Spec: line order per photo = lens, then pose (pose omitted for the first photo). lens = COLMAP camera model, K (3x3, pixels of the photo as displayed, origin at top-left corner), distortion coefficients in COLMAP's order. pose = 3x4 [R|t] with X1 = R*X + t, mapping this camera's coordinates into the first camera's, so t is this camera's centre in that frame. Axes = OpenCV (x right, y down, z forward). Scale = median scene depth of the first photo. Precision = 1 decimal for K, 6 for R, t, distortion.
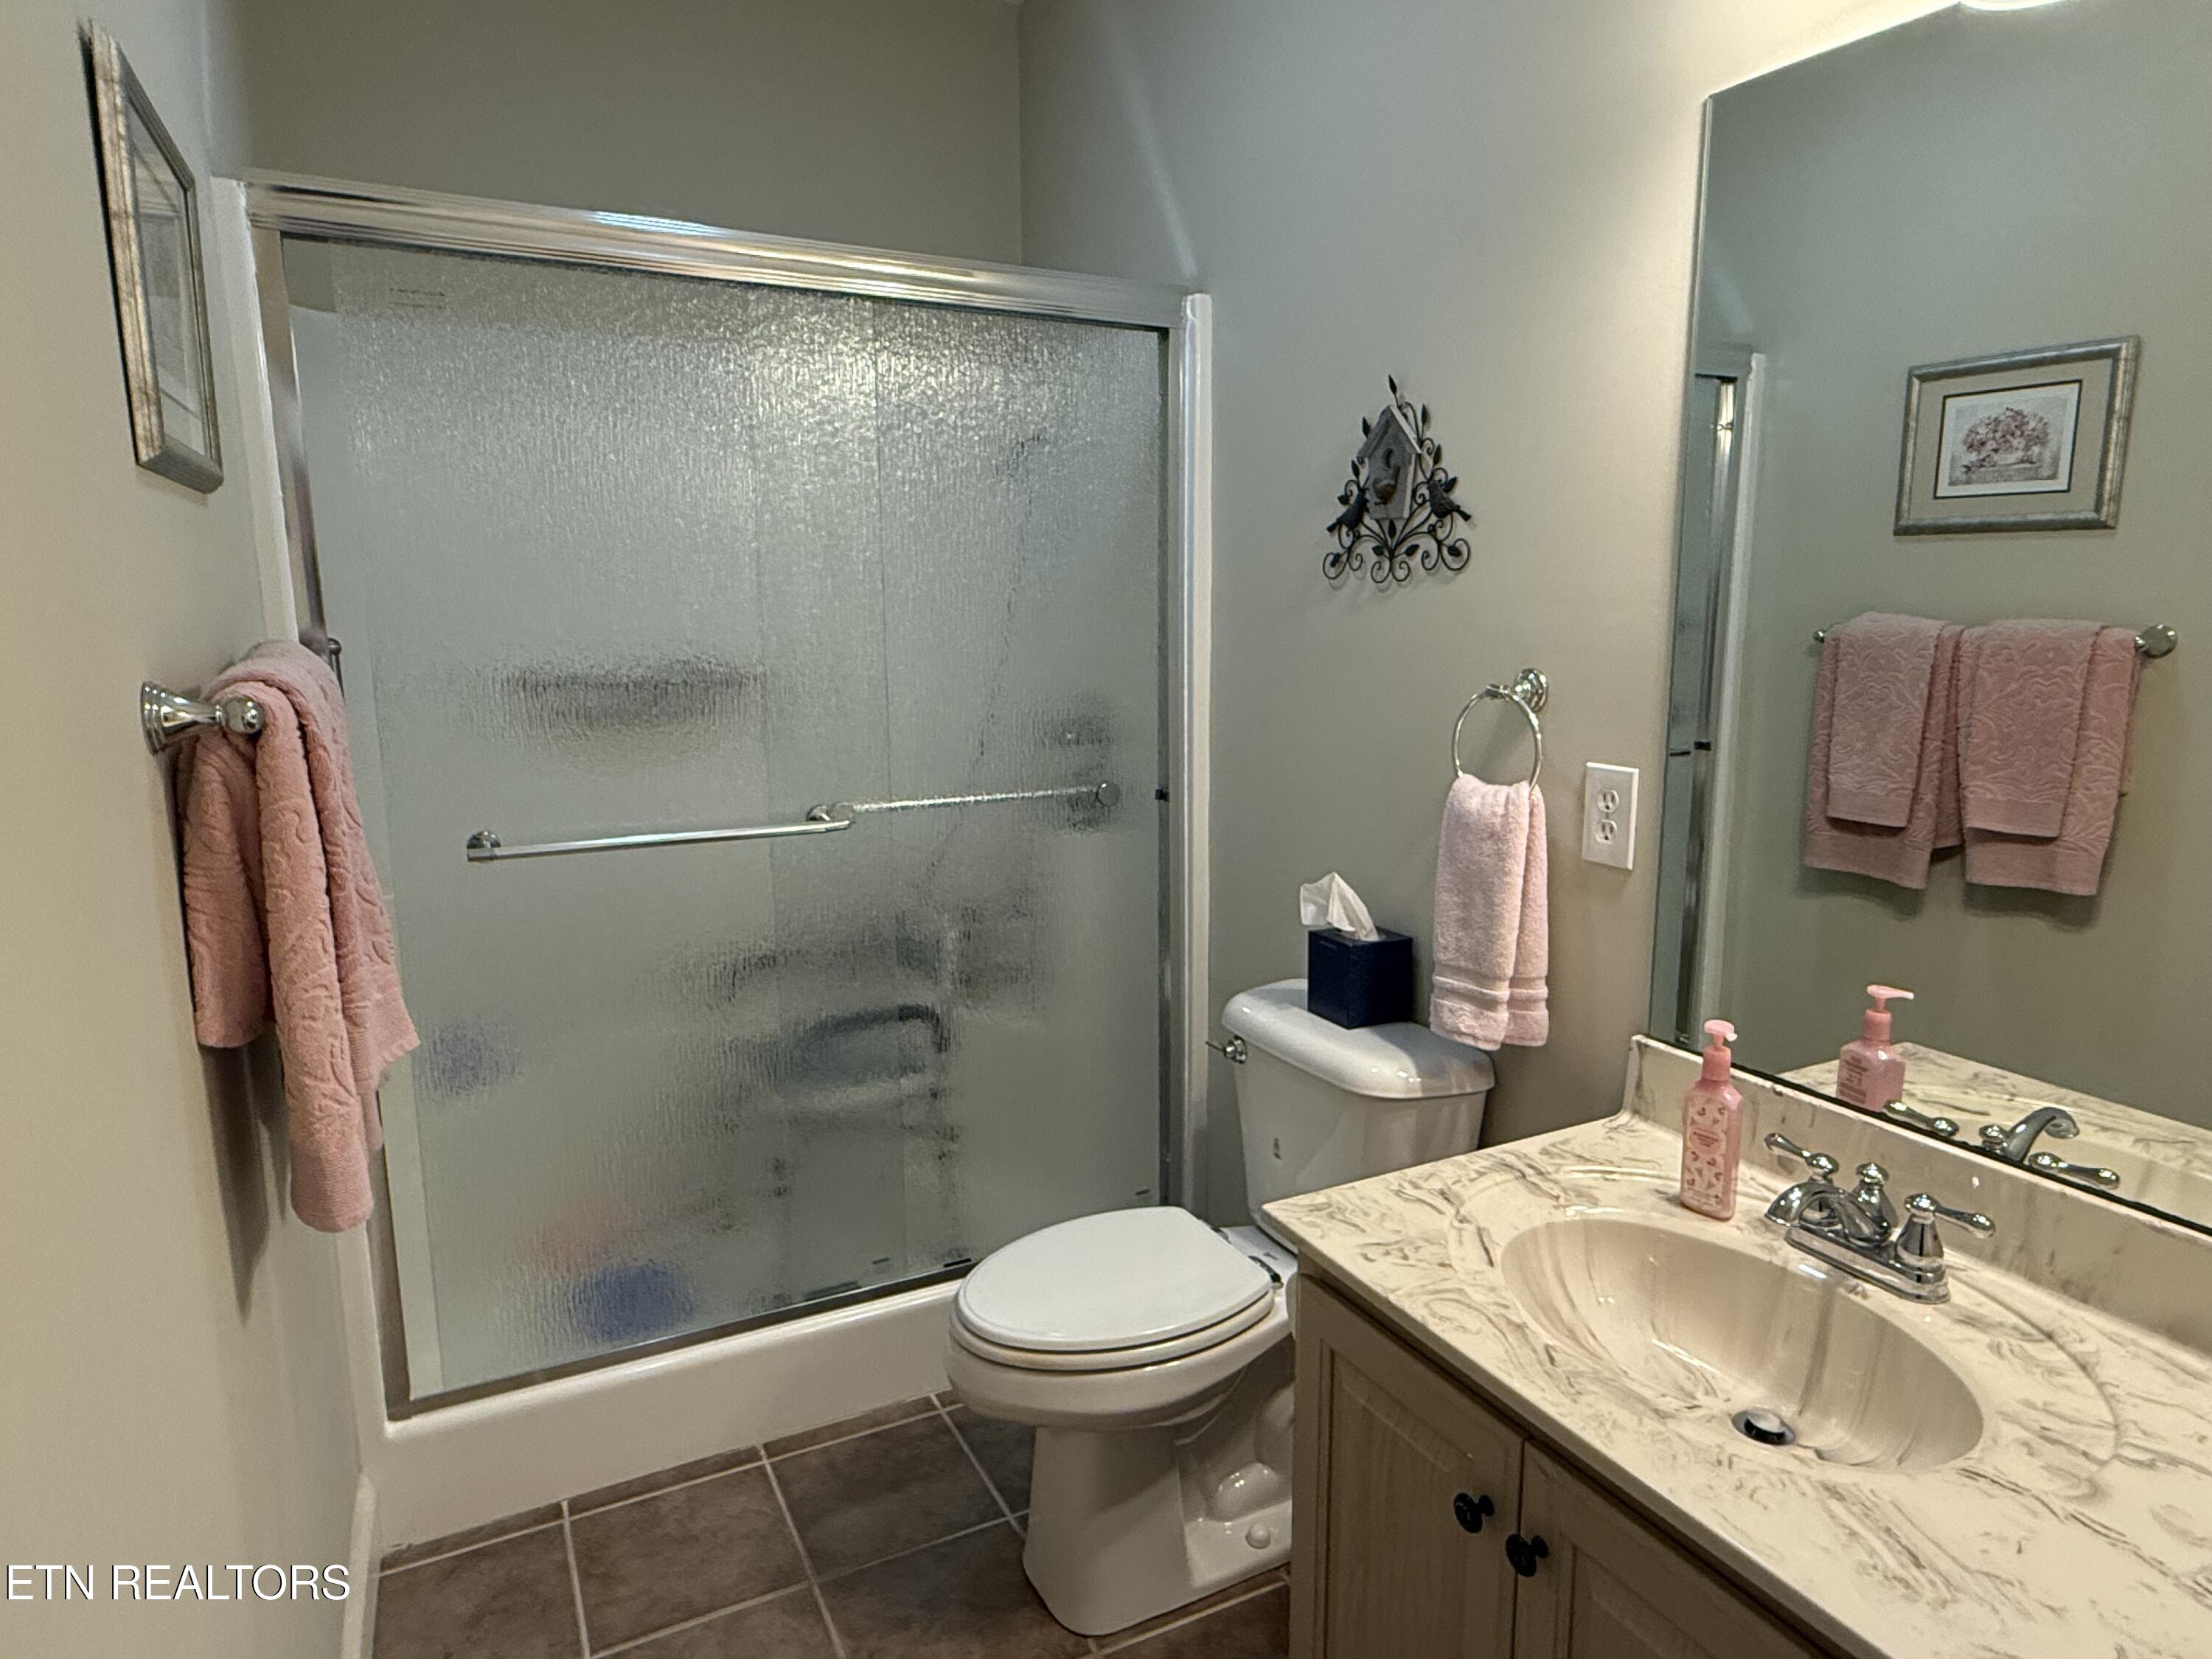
lens RADIAL K [[1319.8, 0, 1104.7], [0, 1319.8, 829.2], [0, 0, 1]] dist [0.004922, 0.000968]
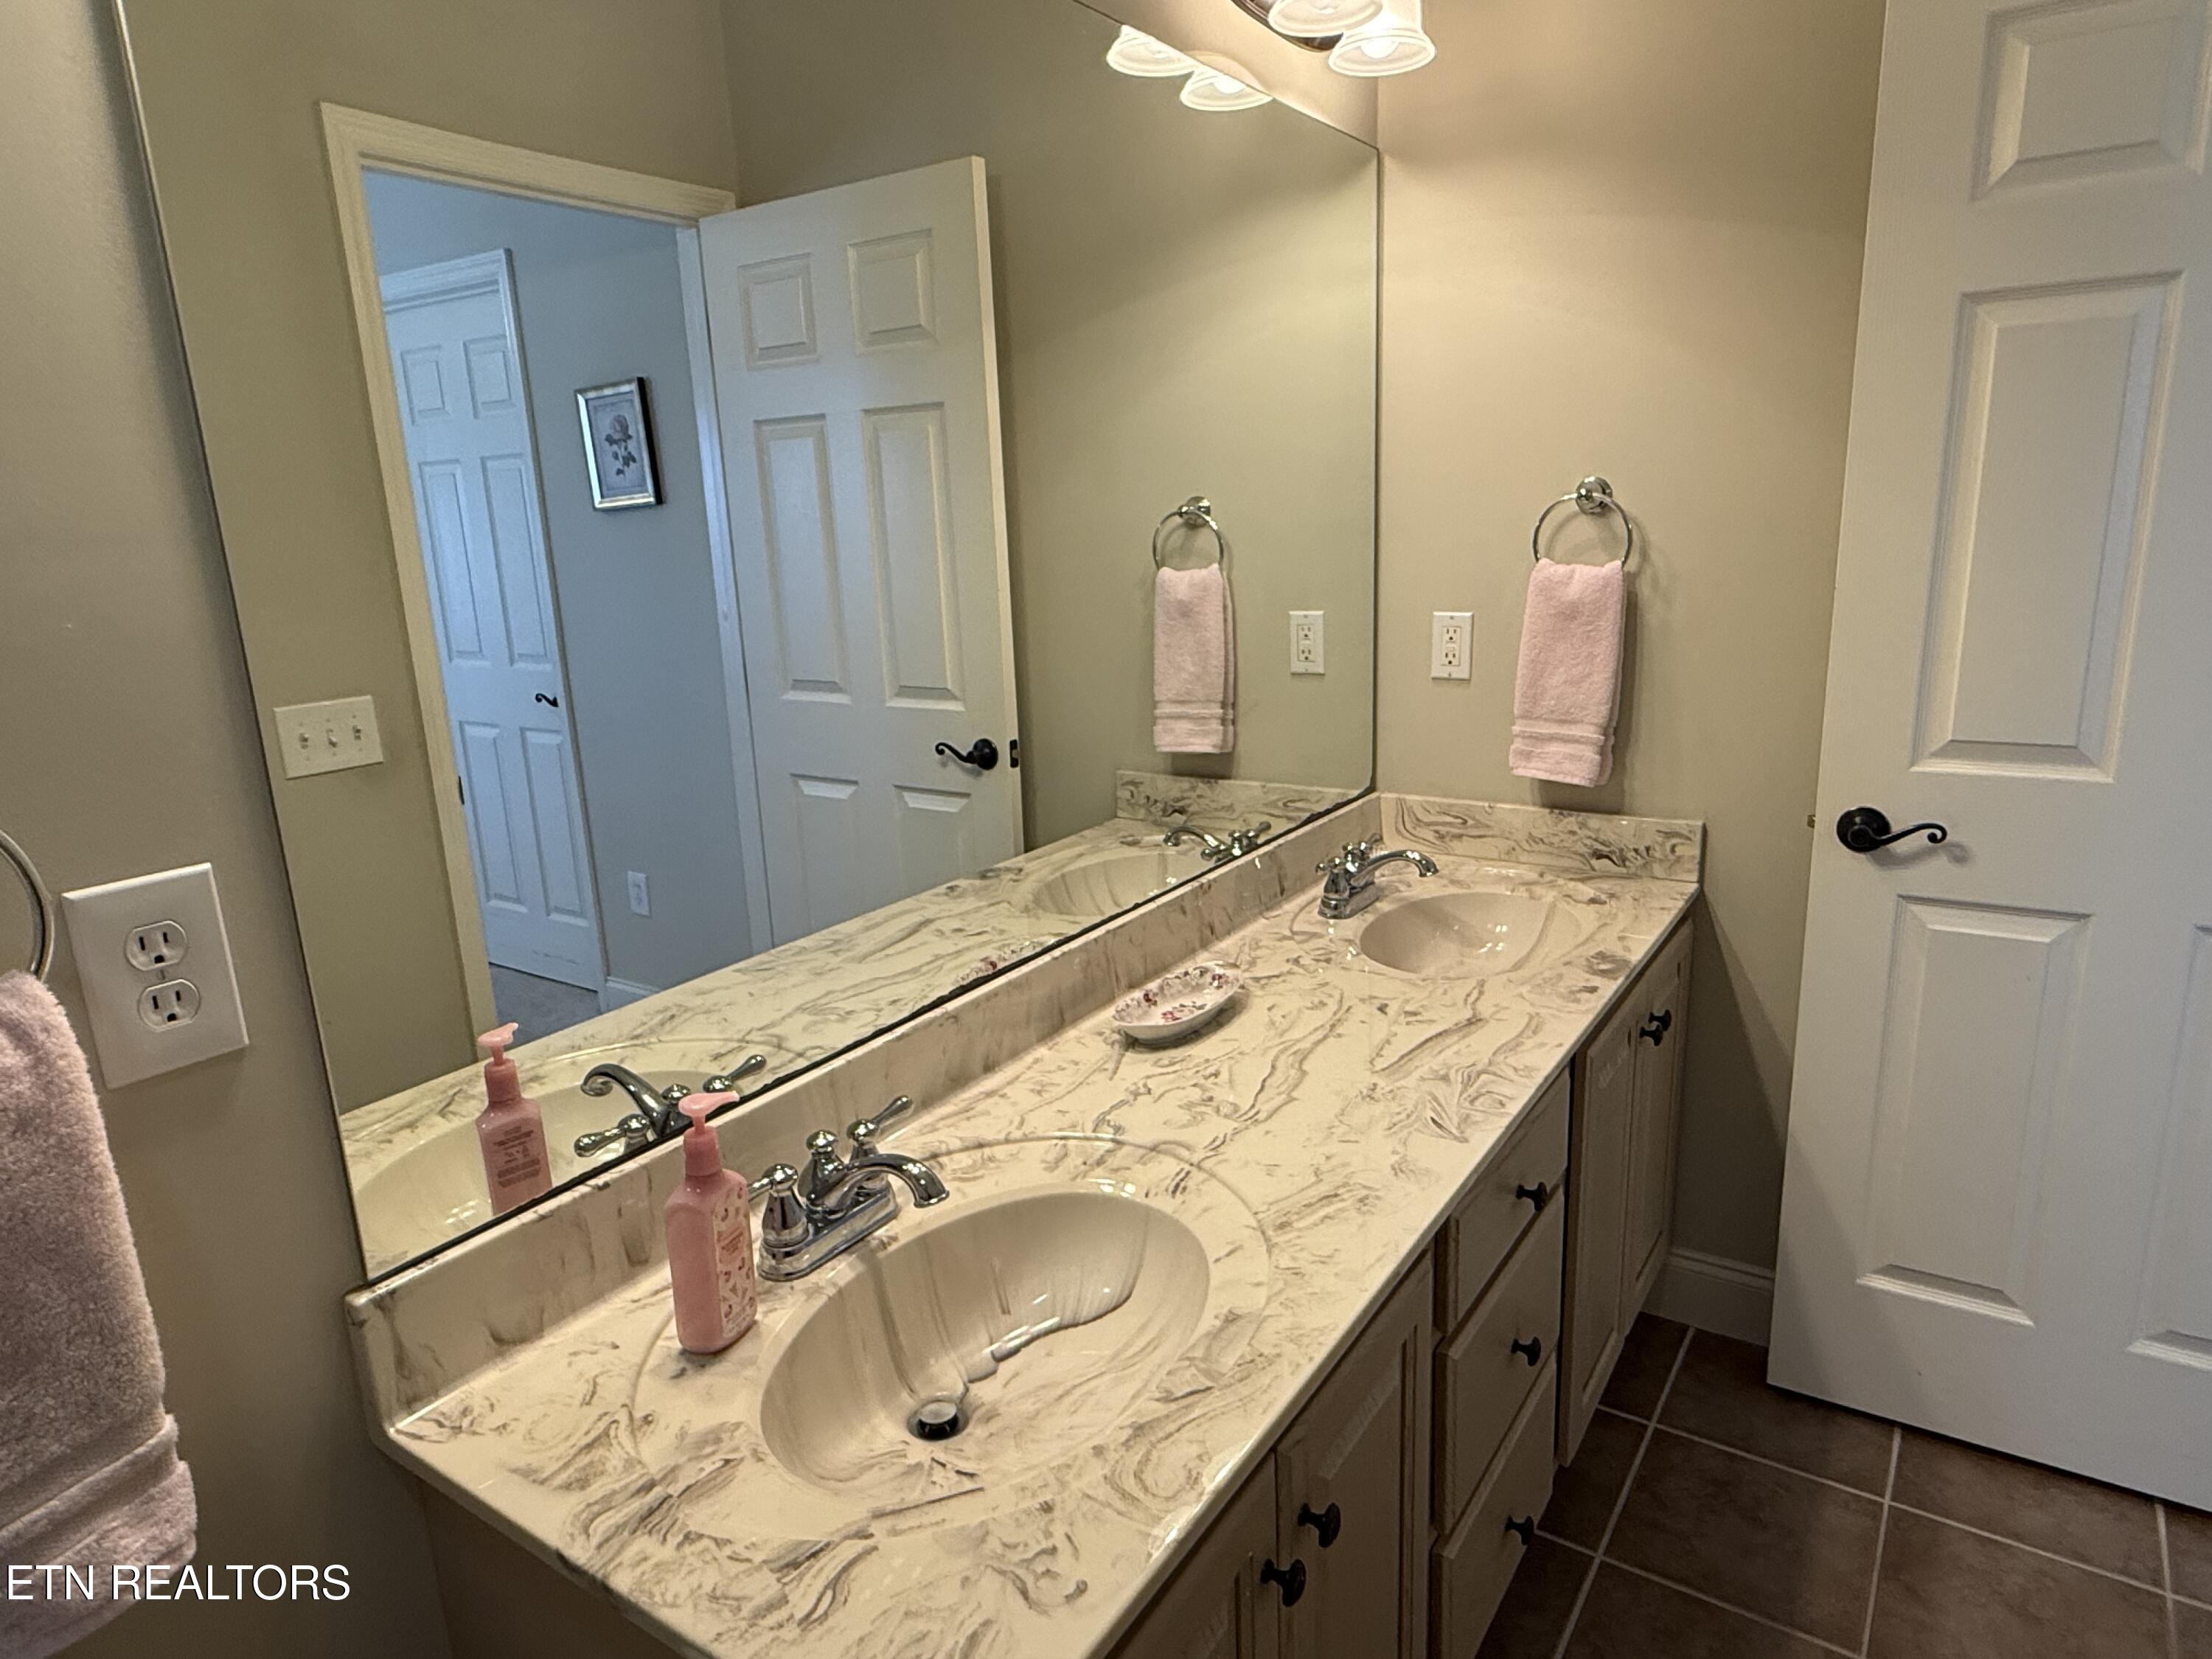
lens RADIAL K [[1319.8, 0, 1106.9], [0, 1319.8, 835.6], [0, 0, 1]] dist [0.004922, 0.000968]
pose [[-0.484566, -0.188211, 0.854267, -0.256450], [0.187202, 0.931642, 0.311445, -0.183366], [-0.854489, 0.310836, -0.416208, 1.103310]]
